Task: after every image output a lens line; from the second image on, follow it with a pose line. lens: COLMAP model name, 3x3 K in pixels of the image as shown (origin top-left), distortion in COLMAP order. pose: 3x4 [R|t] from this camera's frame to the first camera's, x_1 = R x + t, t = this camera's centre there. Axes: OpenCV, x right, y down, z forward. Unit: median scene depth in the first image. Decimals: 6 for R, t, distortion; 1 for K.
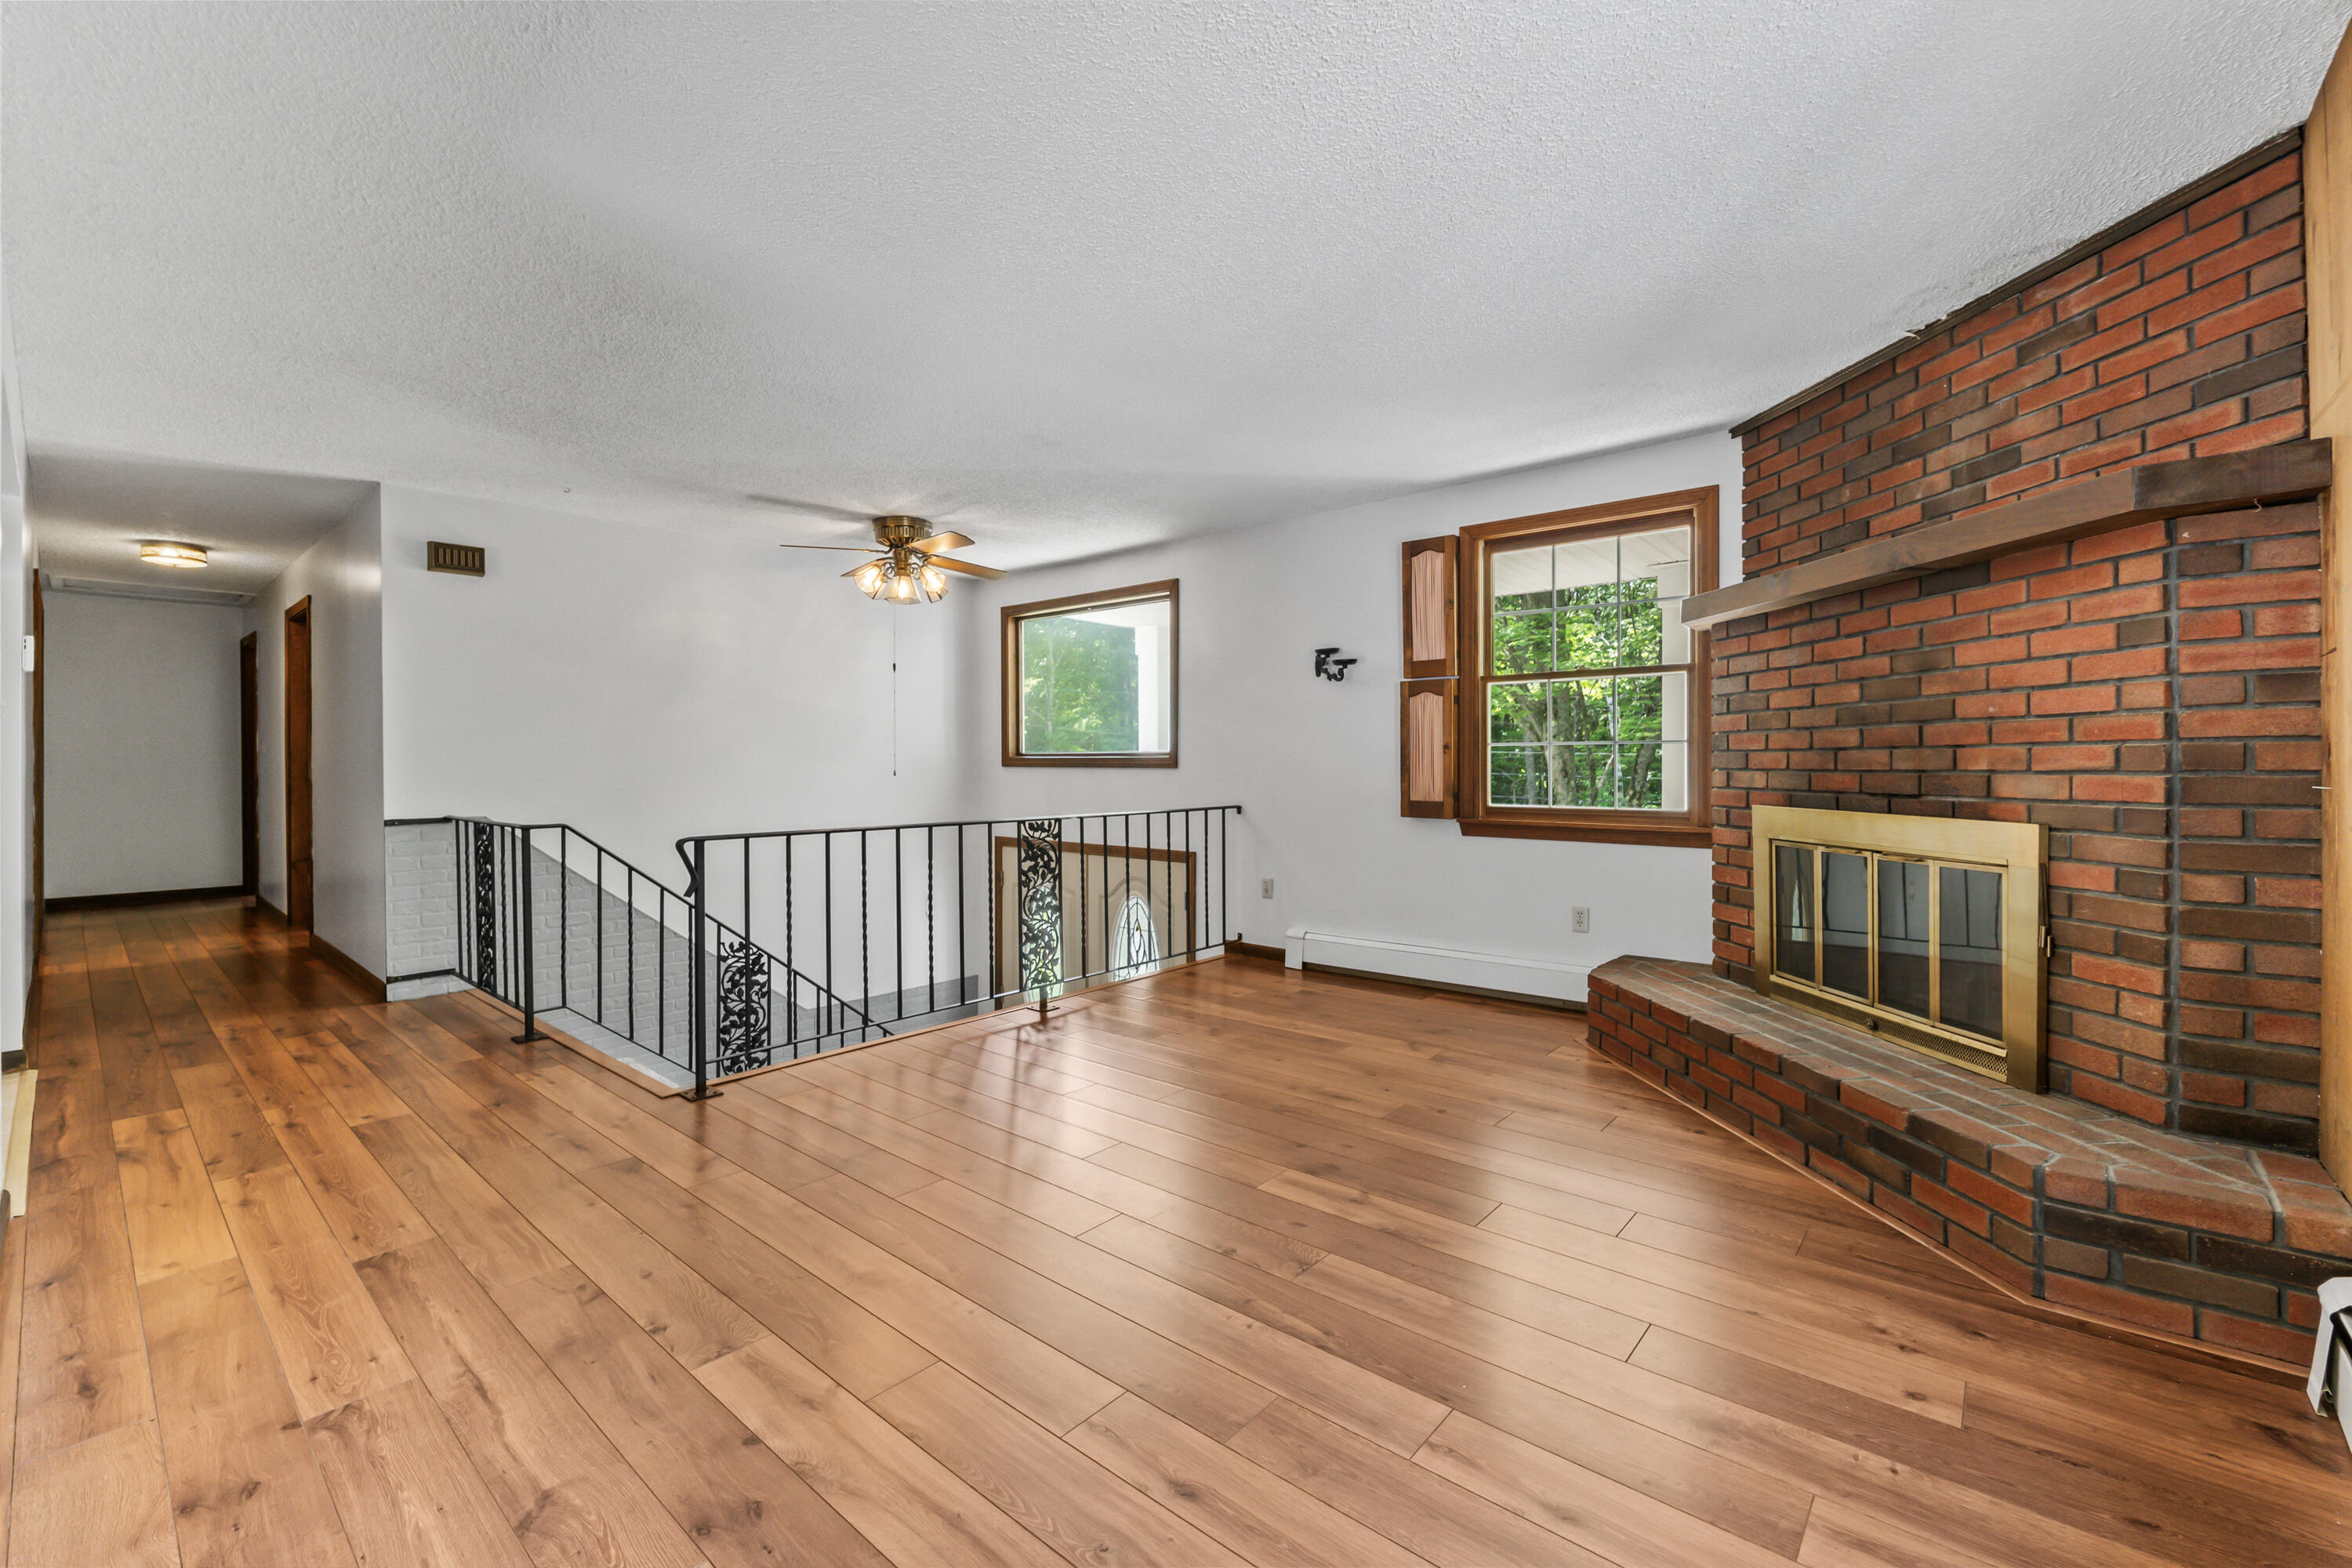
lens RADIAL K [[982.5, 0, 1171.0], [0, 982.5, 769.6], [0, 0, 1]] dist [-0.005494, -0.000610]
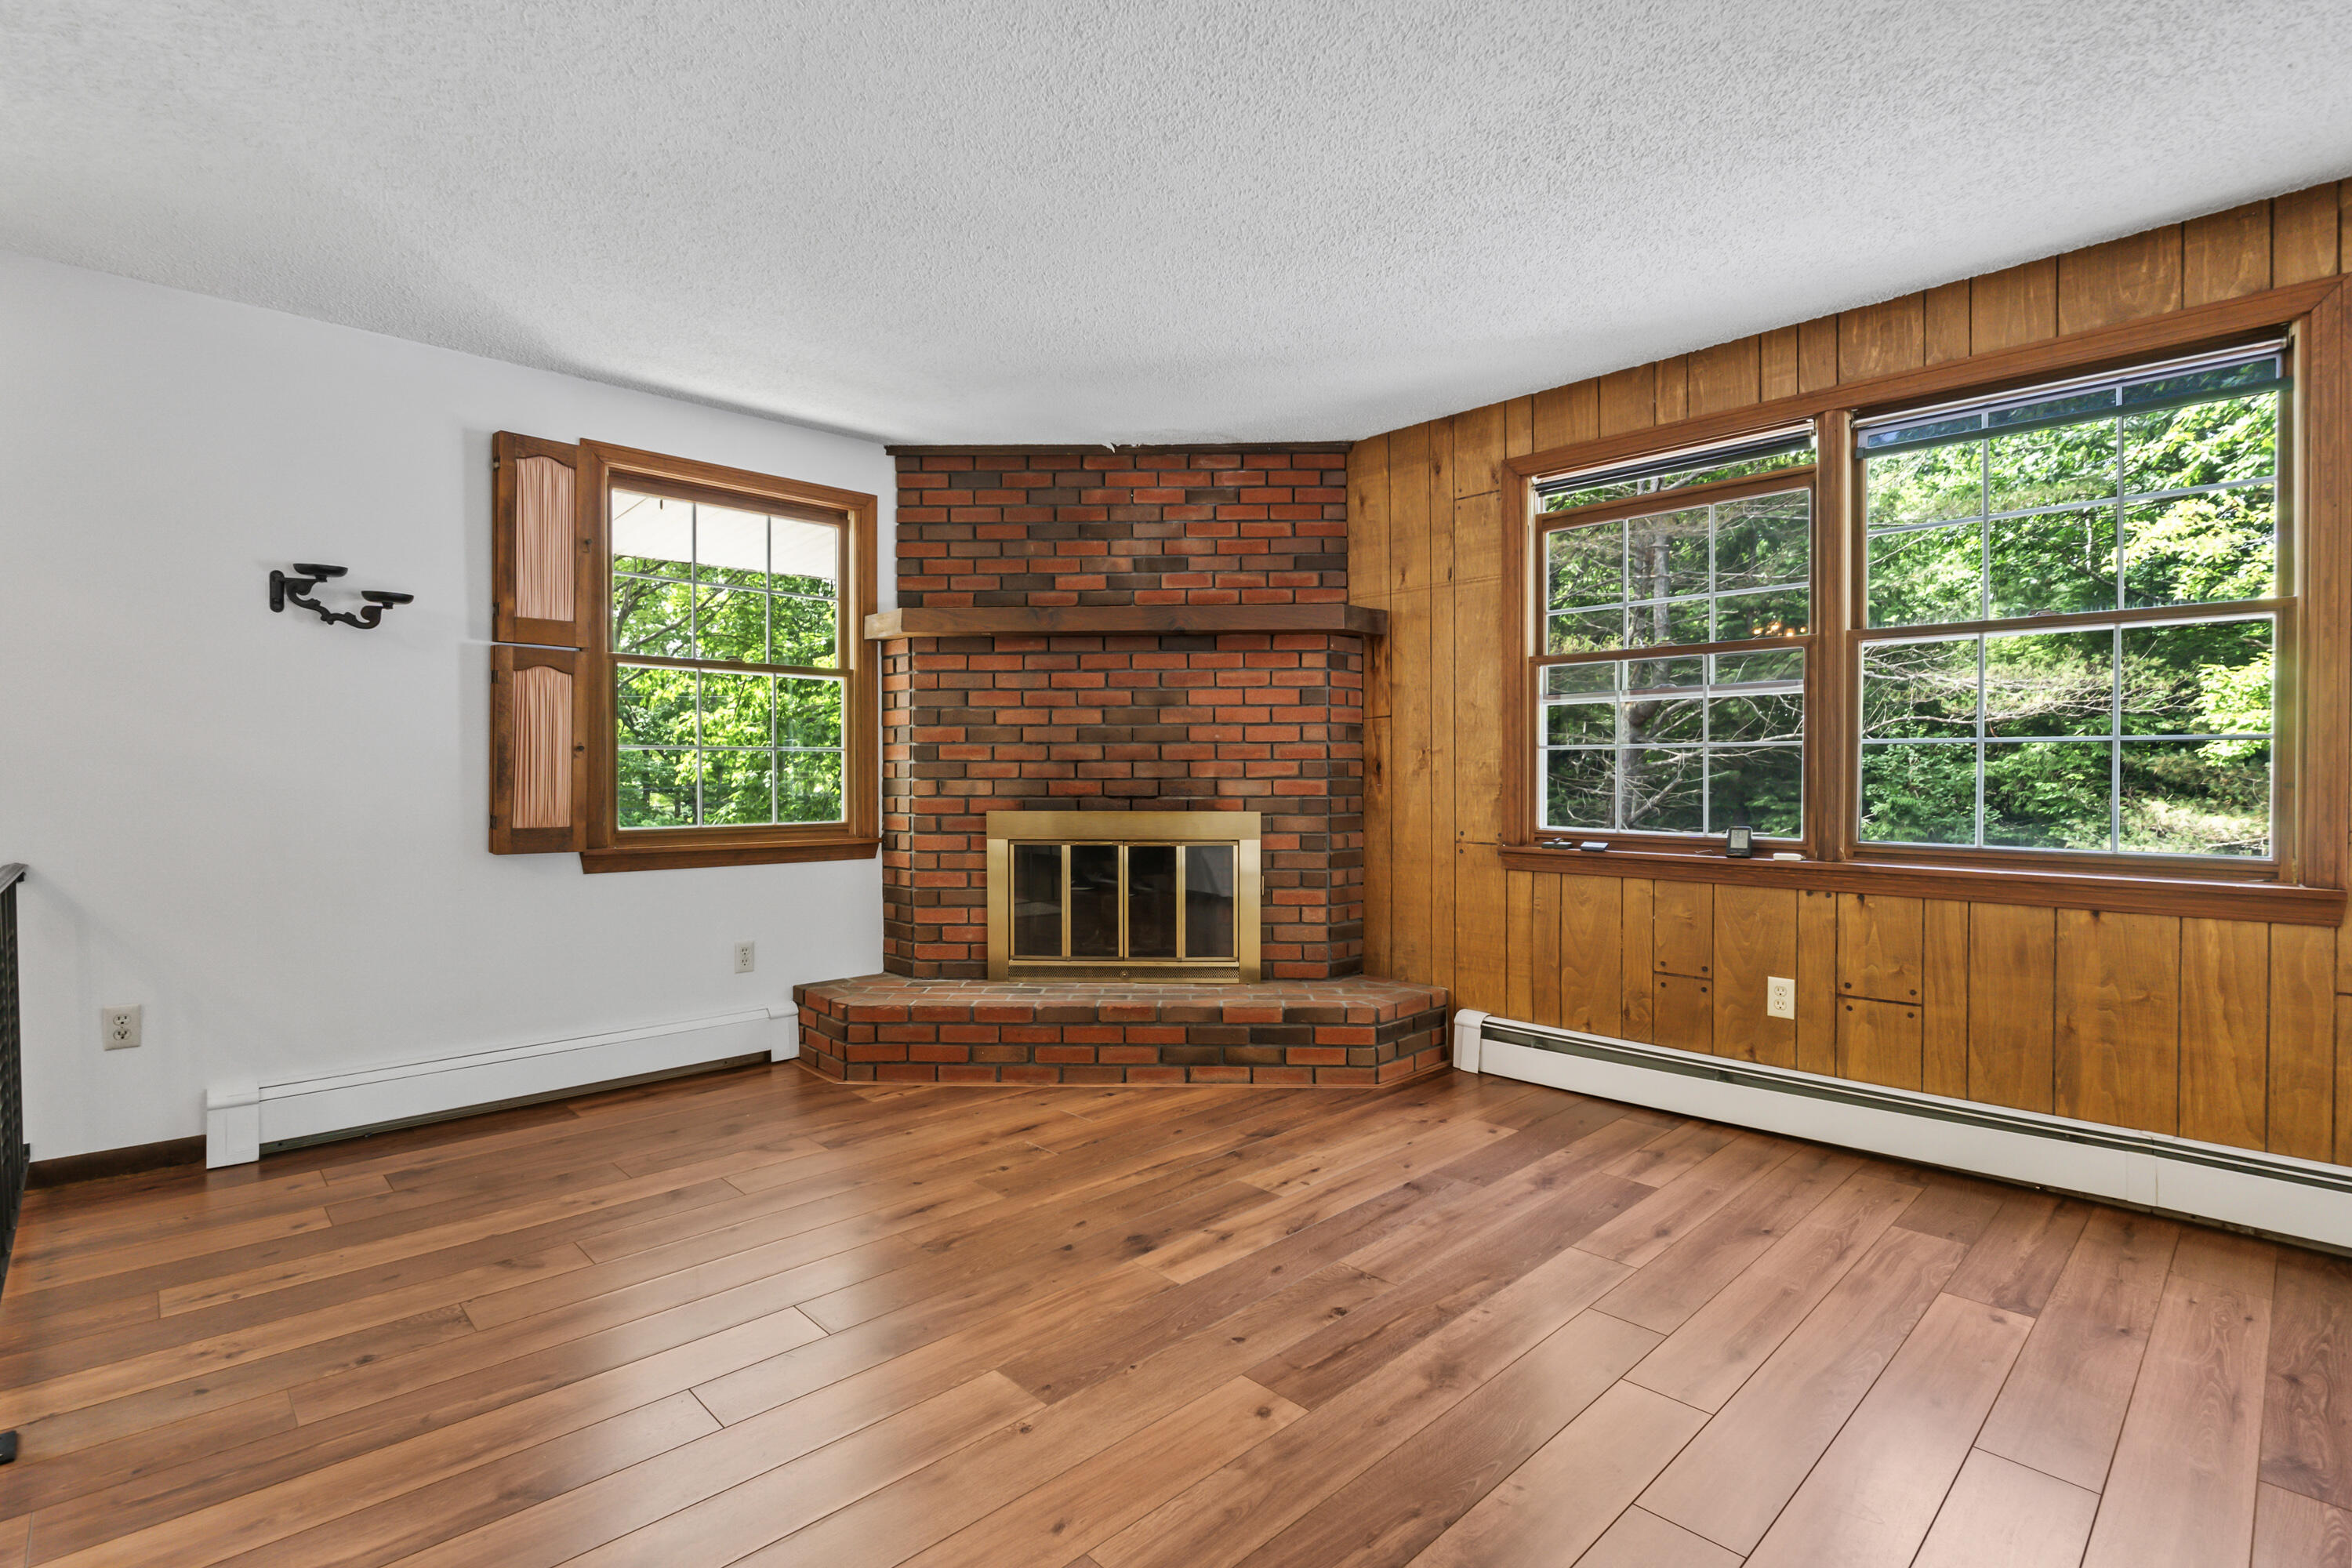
lens RADIAL K [[1100.7, 0, 1176.0], [0, 1100.7, 784.0], [0, 0, 1]] dist [-0.004131, -0.000054]
pose [[0.090210, -0.006091, 0.995904, -0.610188], [0.006413, 0.999964, 0.005535, 0.000647], [-0.995902, 0.005887, 0.090245, 0.672578]]
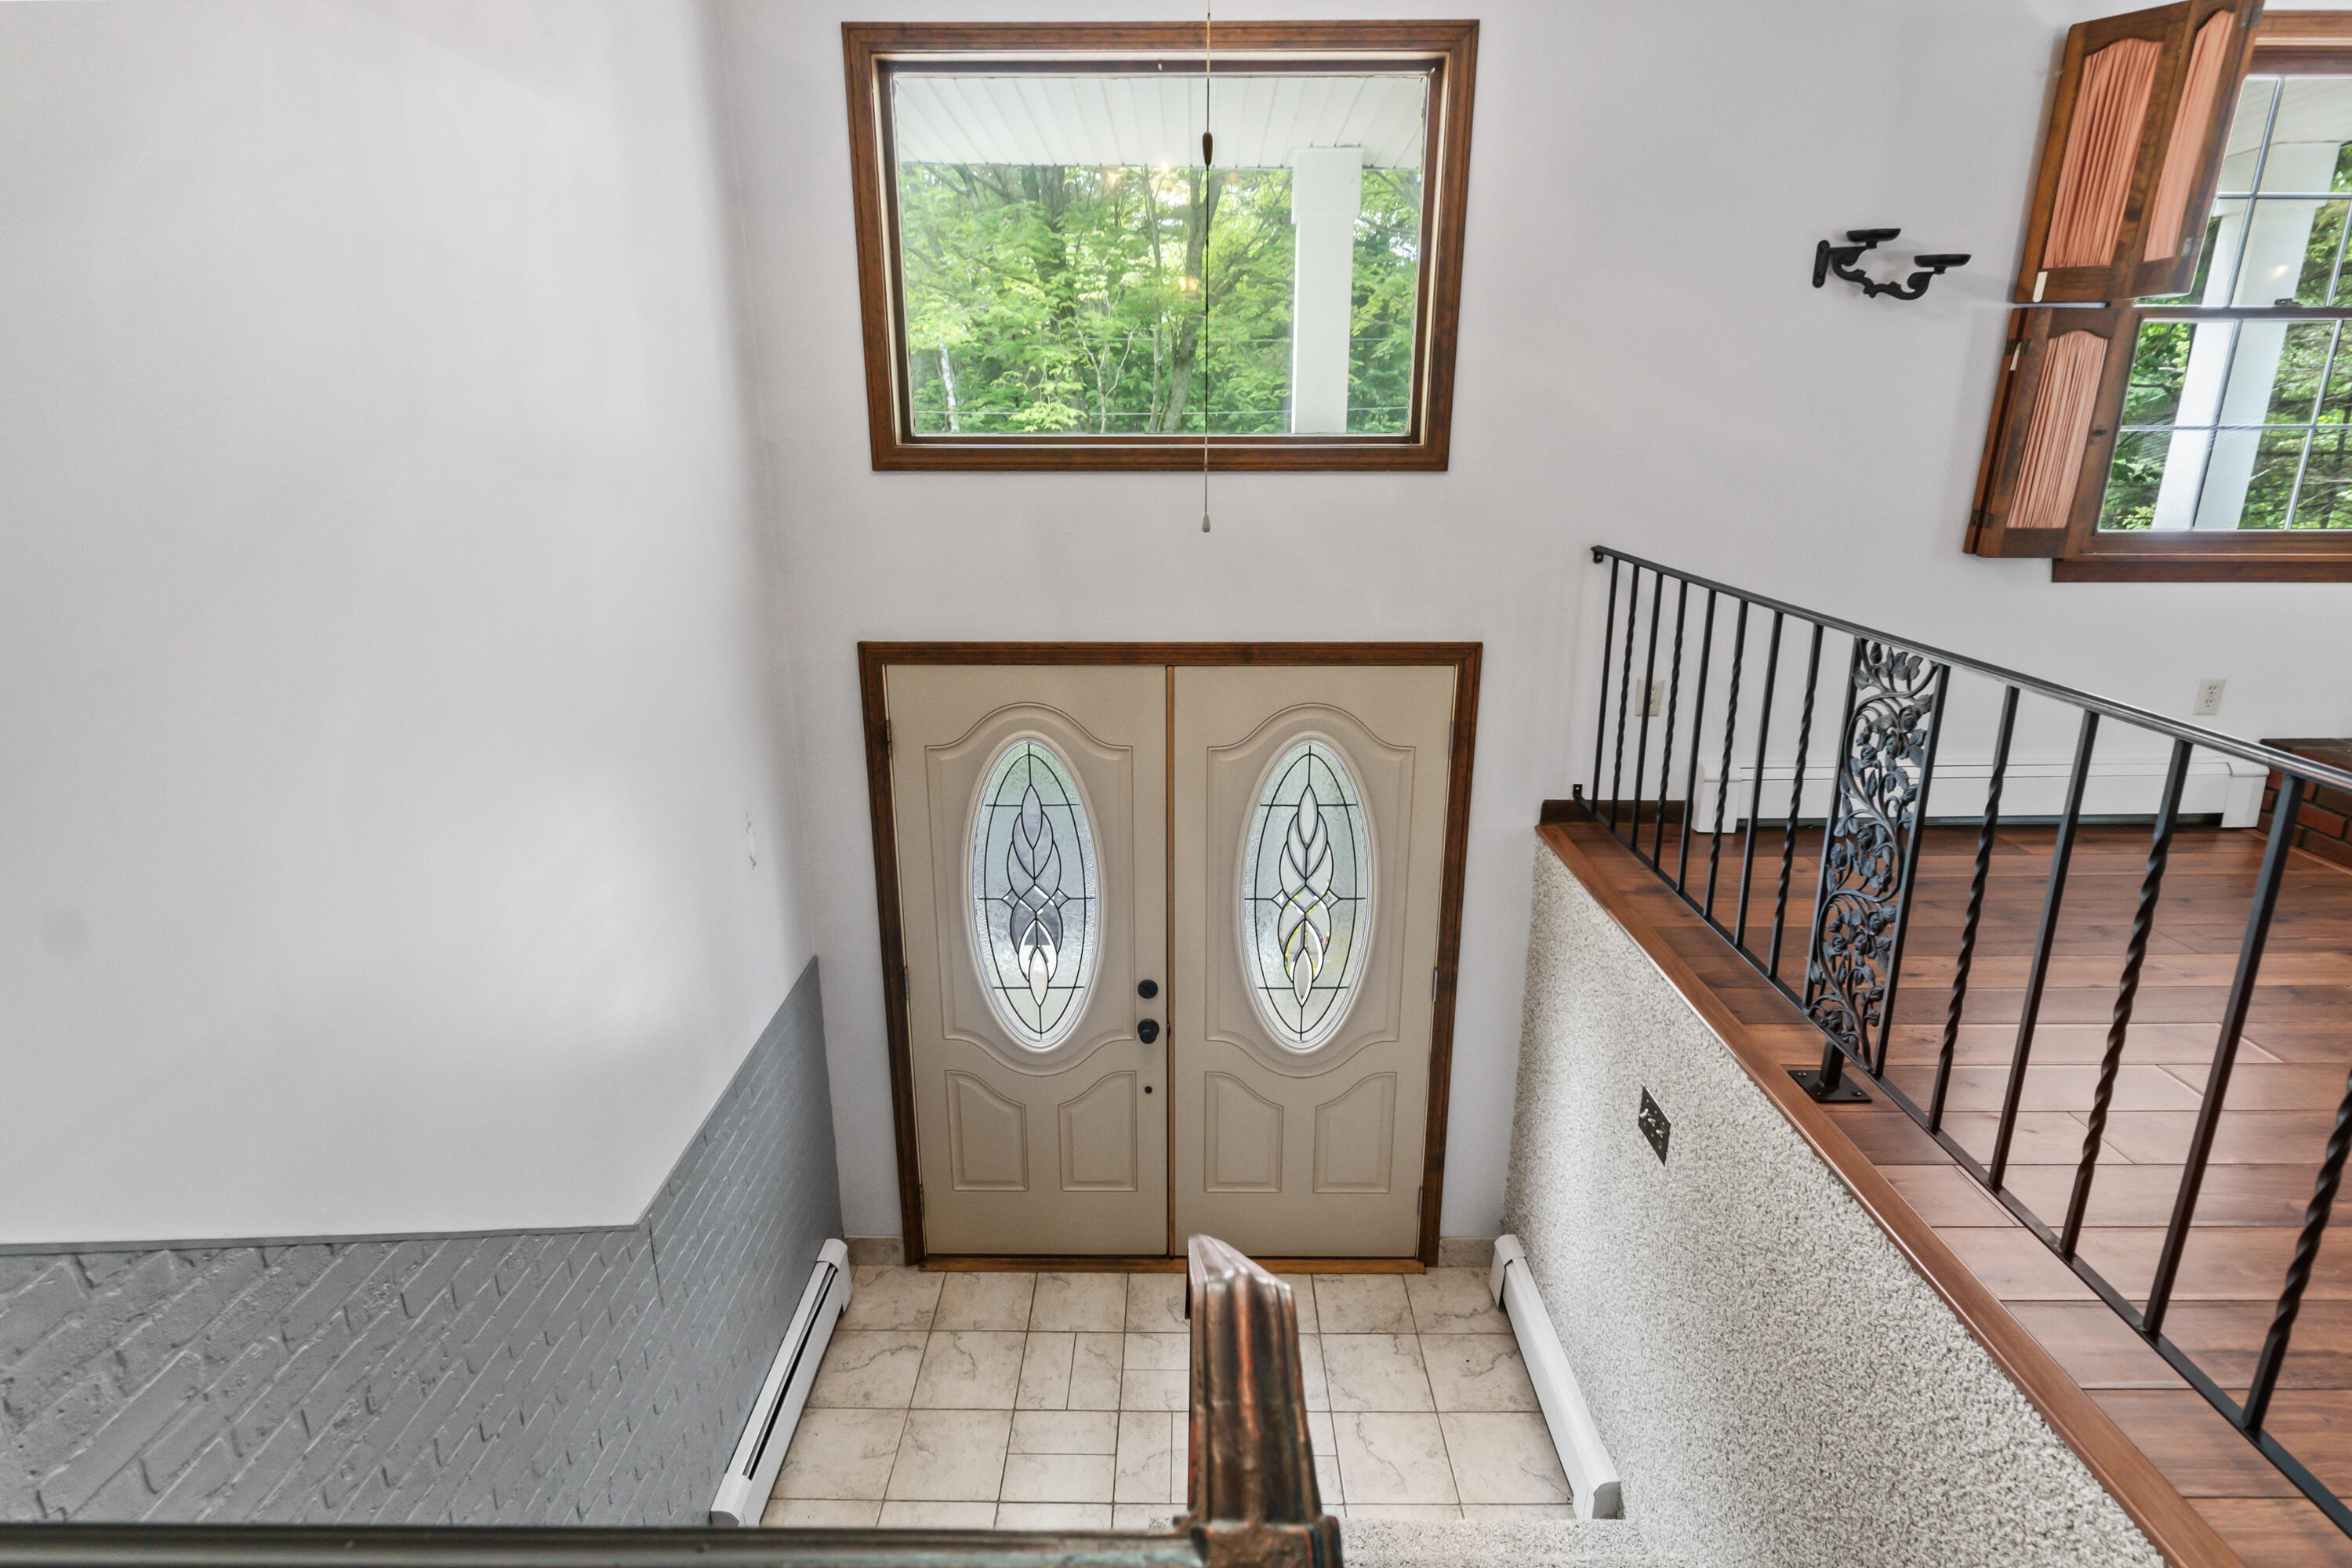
lens RADIAL K [[1206.5, 0, 1177.9], [0, 1206.5, 780.2], [0, 0, 1]] dist [-0.000889, 0.000071]
pose [[0.756551, -0.187747, 0.626403, -0.819497], [0.005403, 0.959661, 0.281106, -0.038729], [-0.653912, -0.209287, 0.727048, 1.051548]]
